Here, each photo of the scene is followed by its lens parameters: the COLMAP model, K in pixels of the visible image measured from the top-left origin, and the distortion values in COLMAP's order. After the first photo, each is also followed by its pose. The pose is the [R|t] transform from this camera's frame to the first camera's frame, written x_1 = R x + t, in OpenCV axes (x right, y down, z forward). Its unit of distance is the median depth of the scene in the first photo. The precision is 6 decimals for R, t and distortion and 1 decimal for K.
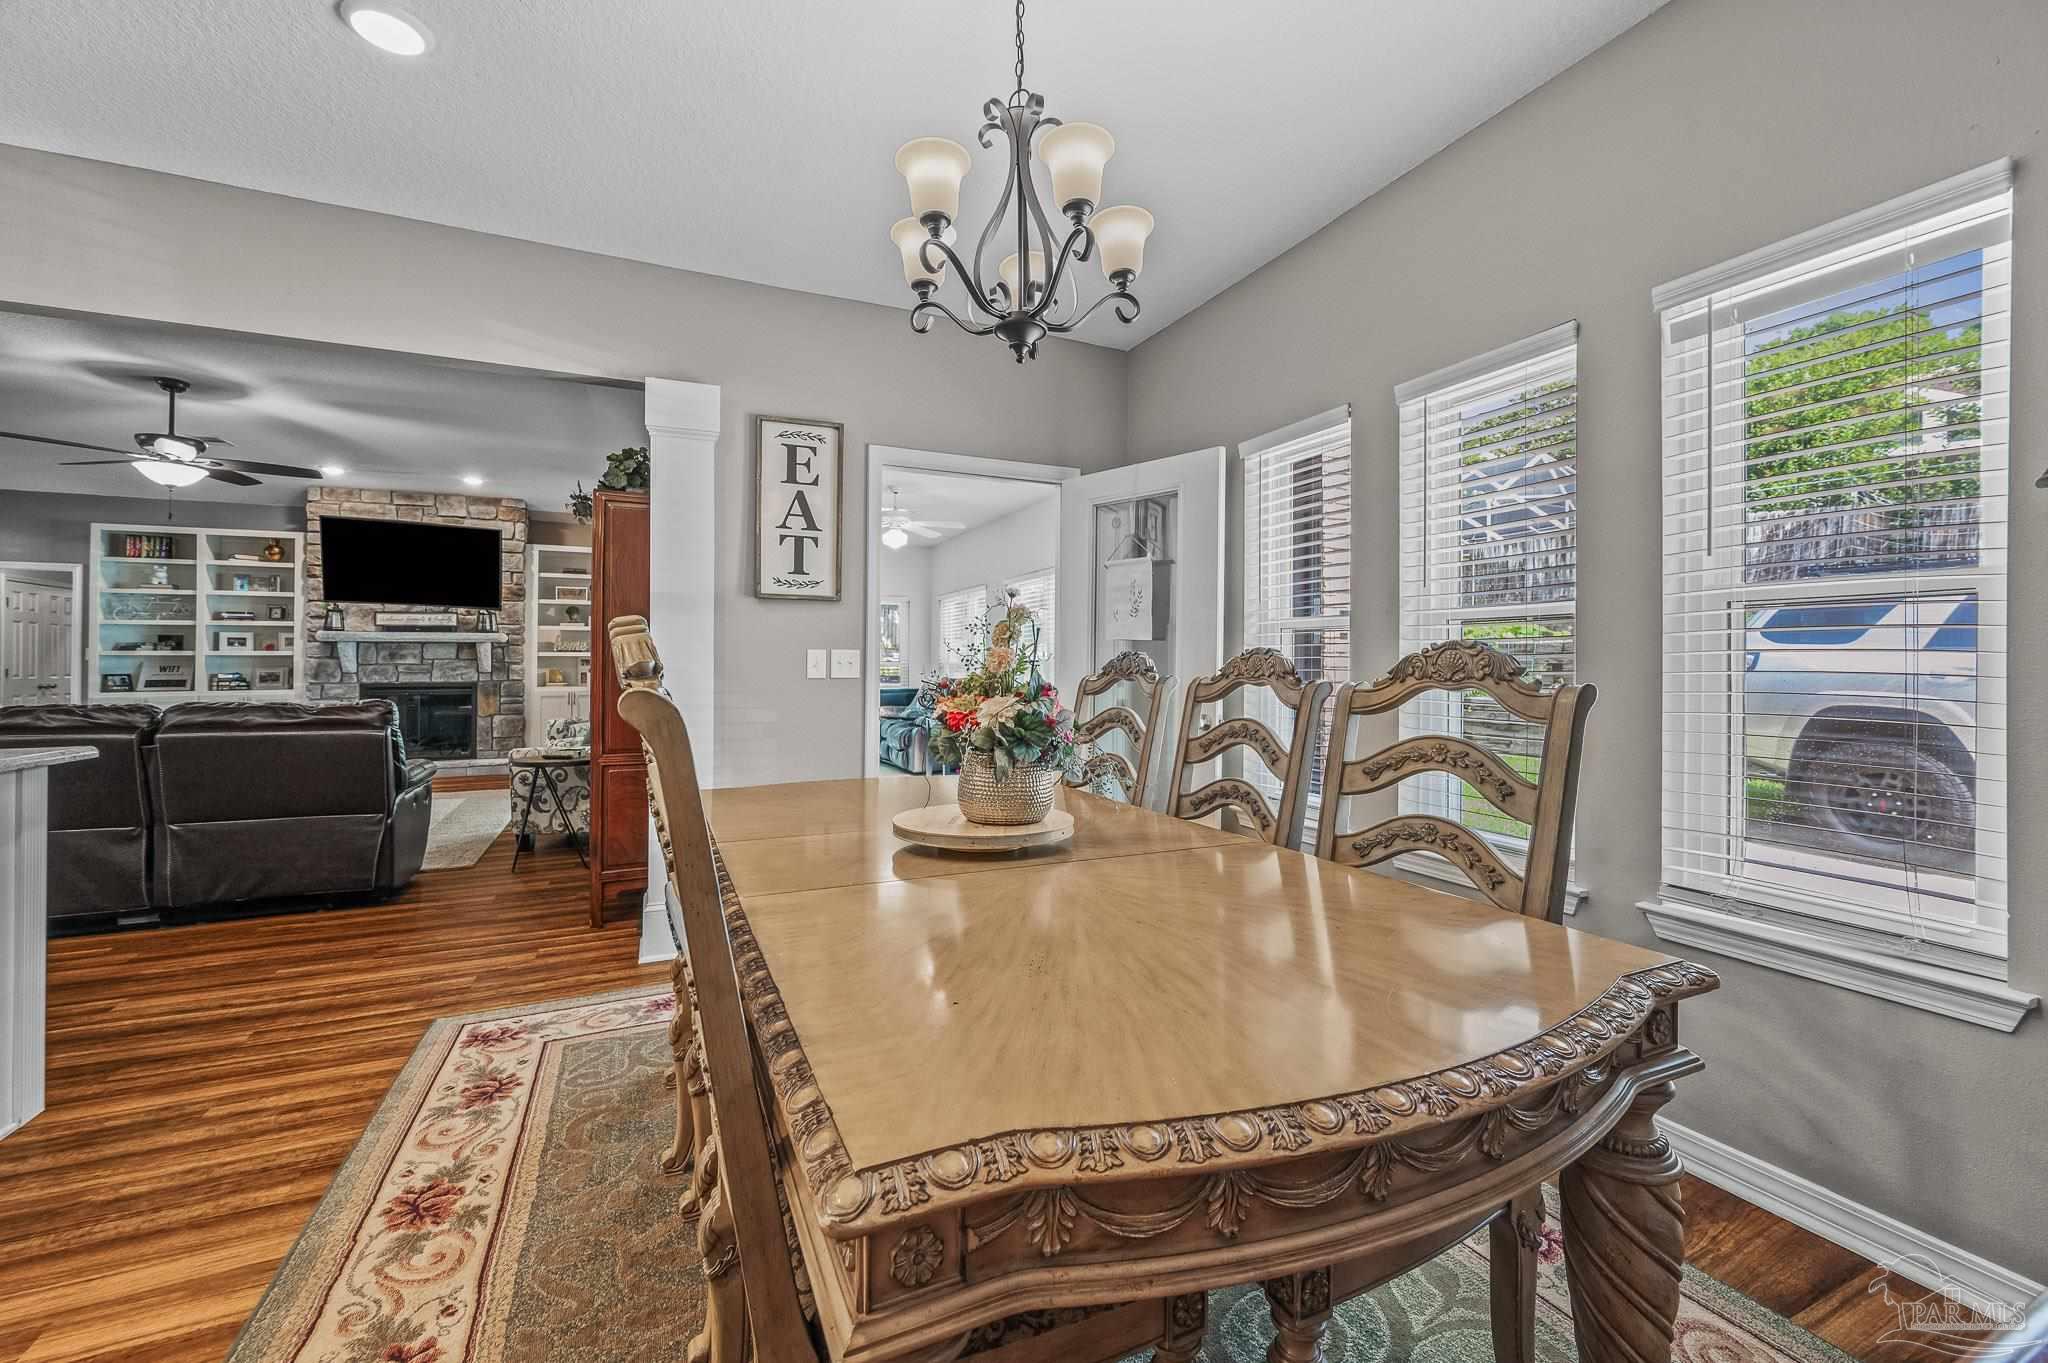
lens RADIAL K [[827.3, 0, 1018.8], [0, 827.3, 653.4], [0, 0, 1]] dist [0.002082, -0.001411]
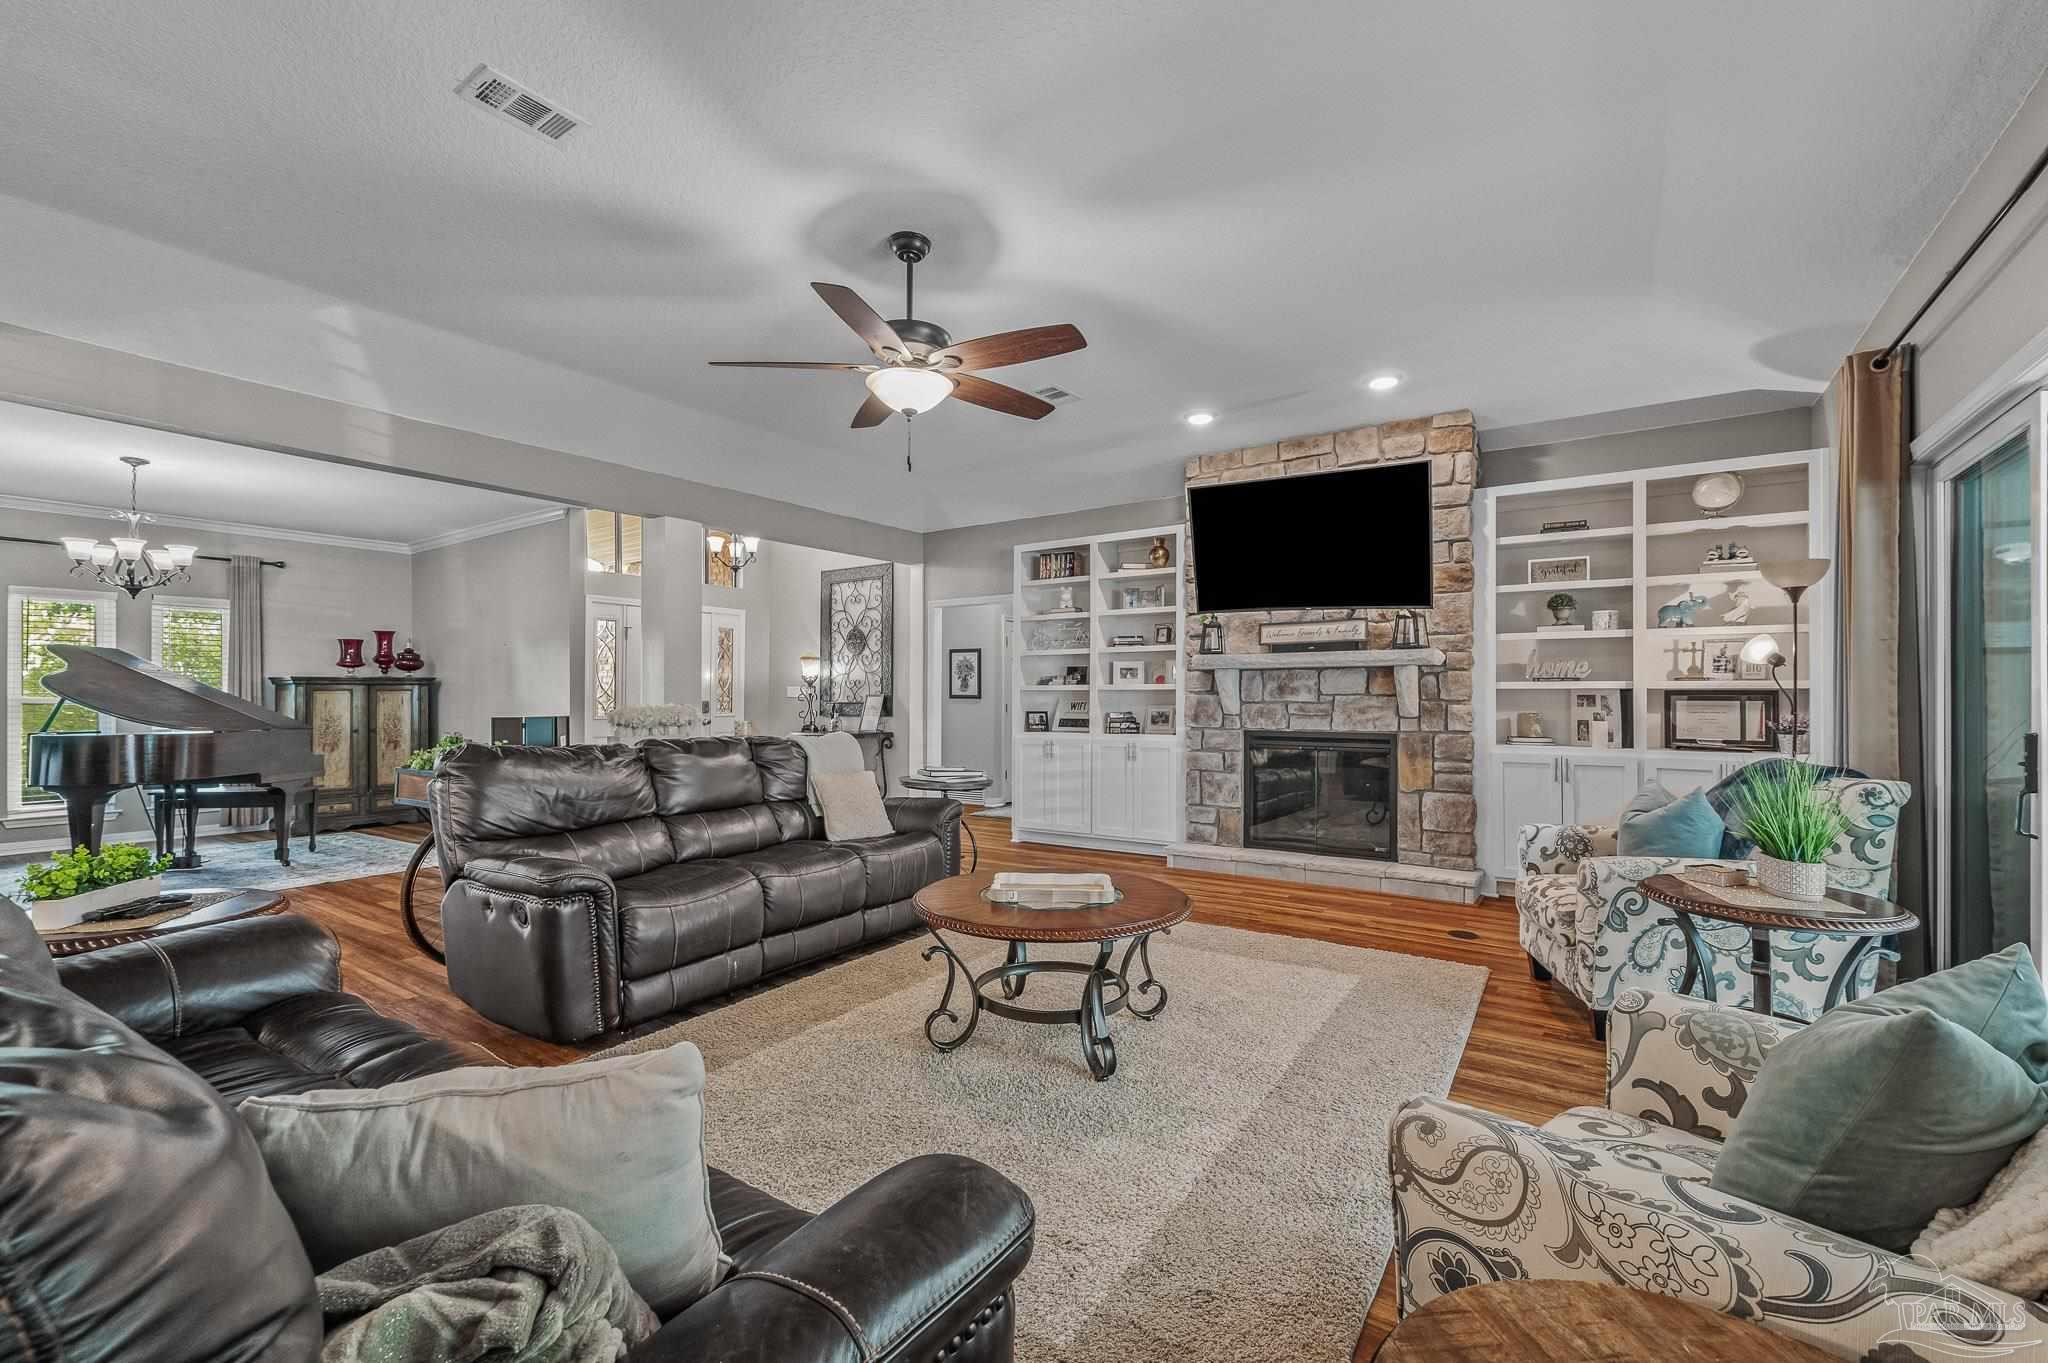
lens RADIAL K [[852.0, 0, 1039.2], [0, 852.0, 683.8], [0, 0, 1]] dist [-0.005387, 0.000532]
pose [[0.523027, -0.011763, -0.852235, -0.304059], [0.006622, 0.999931, -0.009738, 0.004008], [0.852290, -0.000550, 0.523069, 0.523426]]
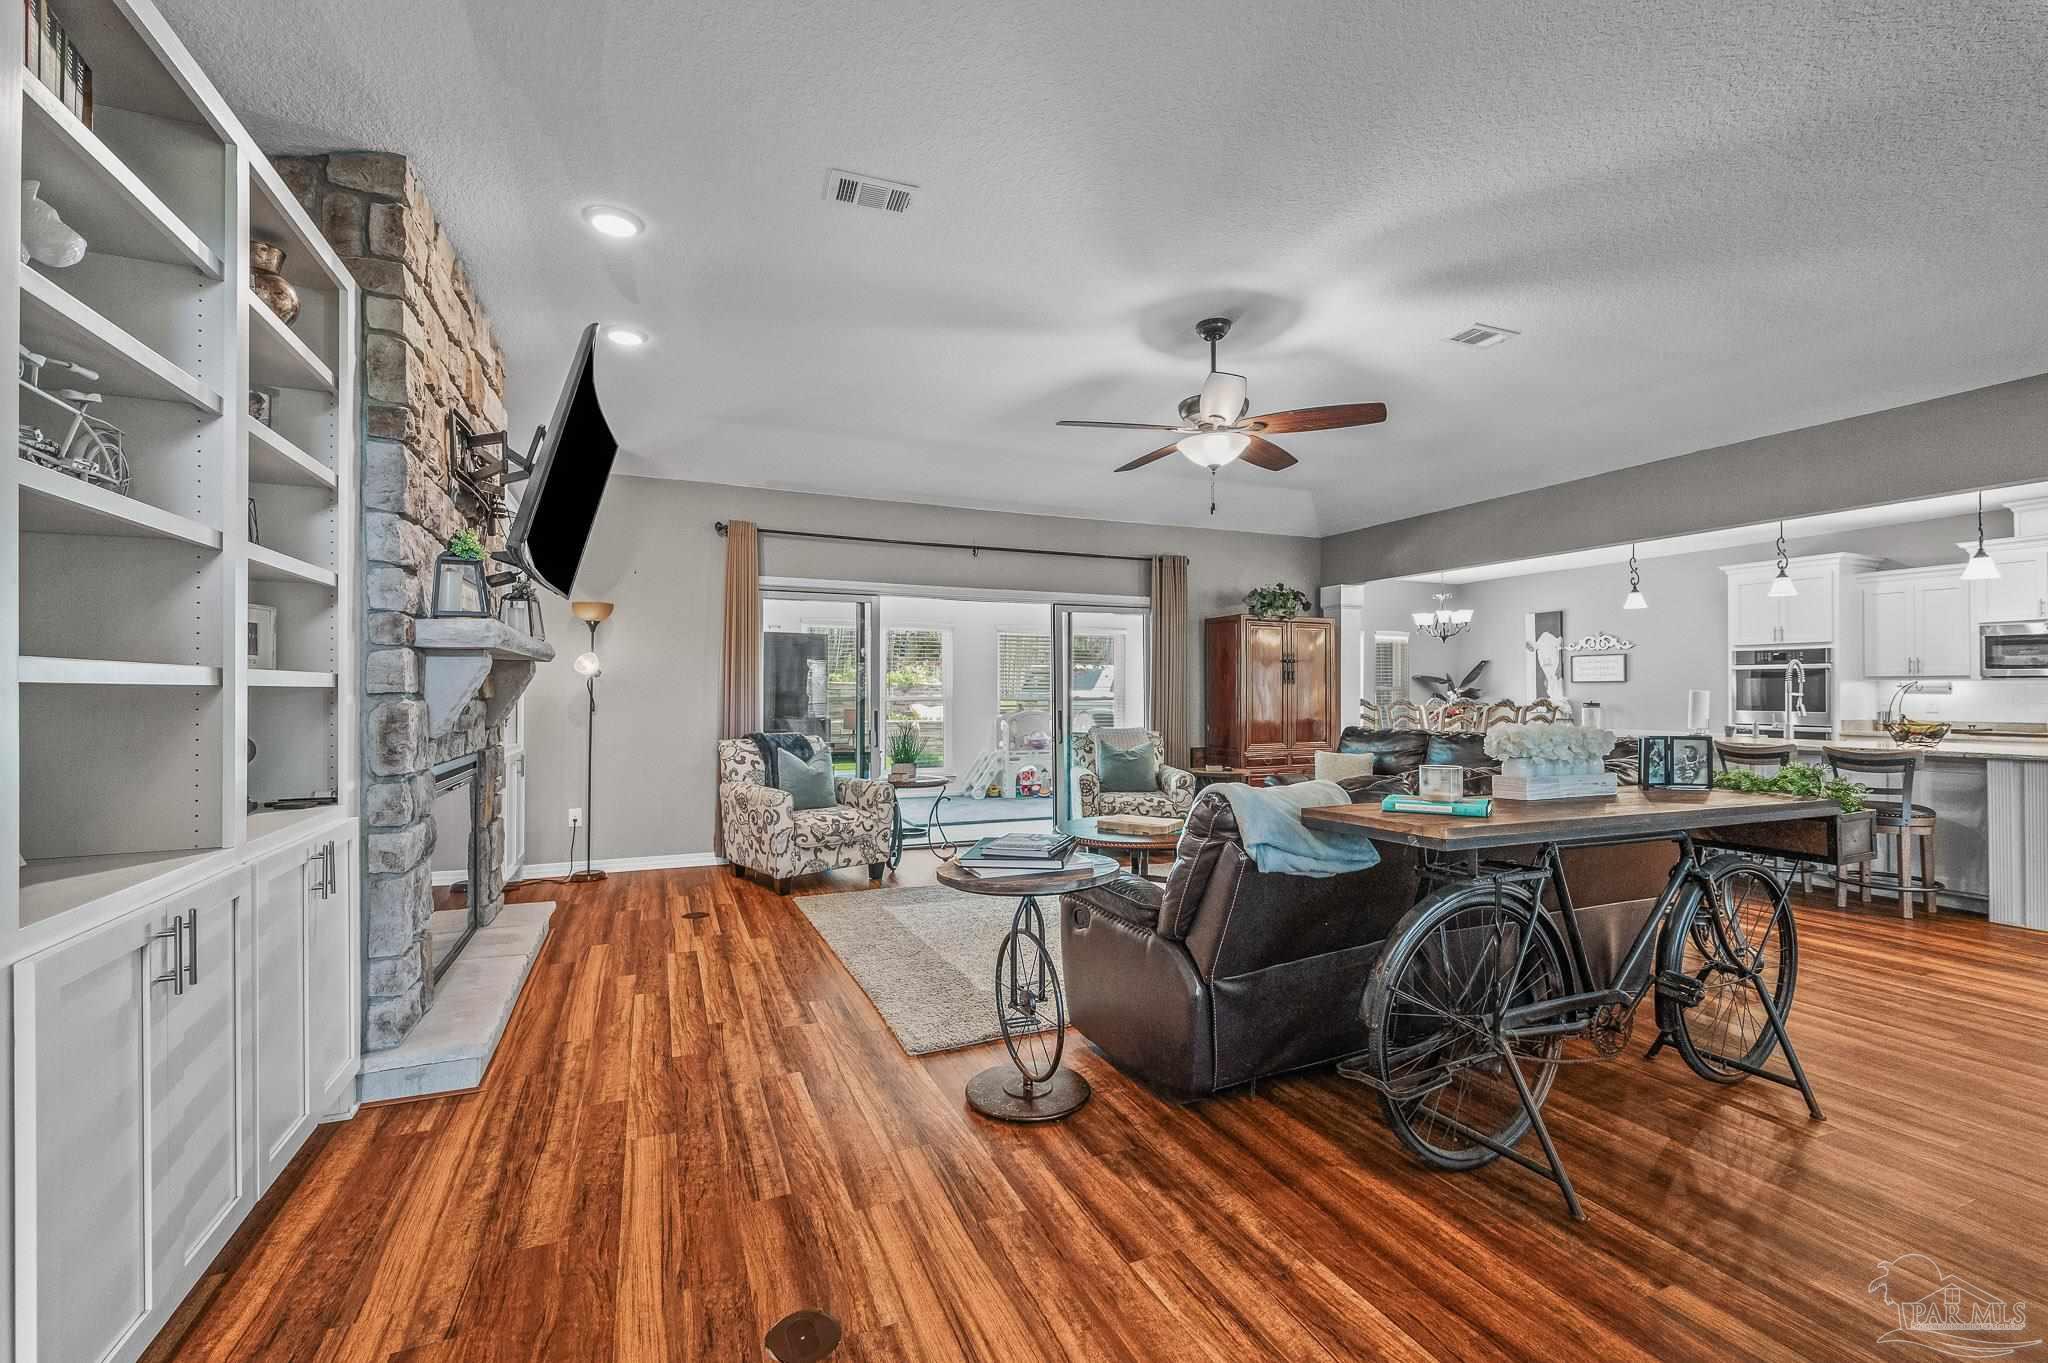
lens RADIAL K [[852.0, 0, 1031.2], [0, 852.0, 677.7], [0, 0, 1]] dist [-0.005387, 0.000532]
pose [[0.019209, 0.019123, 0.999633, -1.240564], [-0.013239, 0.999734, -0.018871, 0.001417], [-0.999728, -0.012872, 0.019457, 0.799994]]
